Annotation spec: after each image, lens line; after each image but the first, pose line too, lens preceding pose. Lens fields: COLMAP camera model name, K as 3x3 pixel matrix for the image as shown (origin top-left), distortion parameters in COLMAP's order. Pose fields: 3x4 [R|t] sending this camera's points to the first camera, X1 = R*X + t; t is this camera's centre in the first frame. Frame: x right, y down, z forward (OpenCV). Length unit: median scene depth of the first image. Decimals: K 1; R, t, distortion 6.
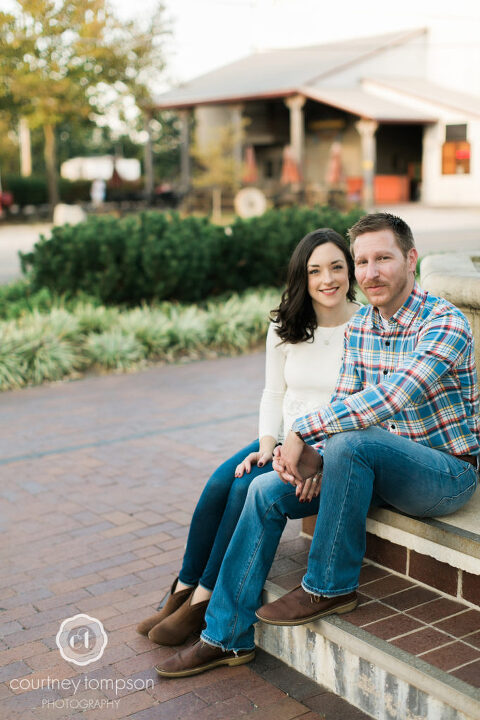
lens RADIAL K [[1021.8, 0, 240.0], [0, 1021.8, 360.0], [0, 0, 1]] dist [0.044493, 0.061939]
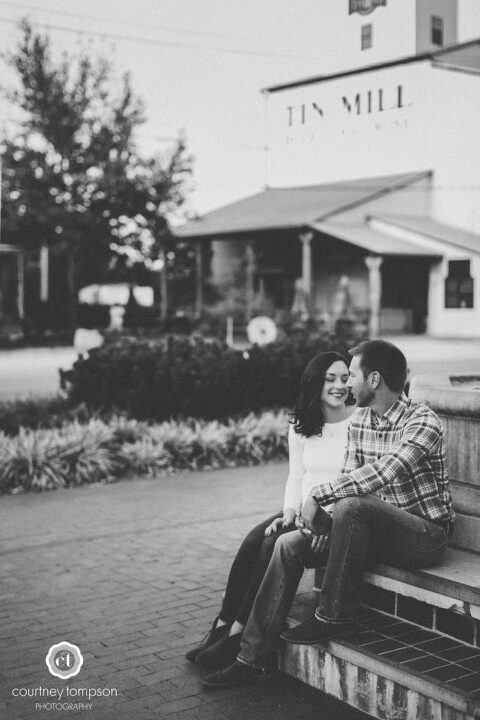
lens RADIAL K [[1021.8, 0, 240.0], [0, 1021.8, 360.0], [0, 0, 1]] dist [0.044493, 0.061939]
pose [[0.999738, 0.021359, -0.008246, -0.012728], [-0.022209, 0.992212, -0.122563, 0.021255], [0.005564, 0.122714, 0.992427, -0.138239]]
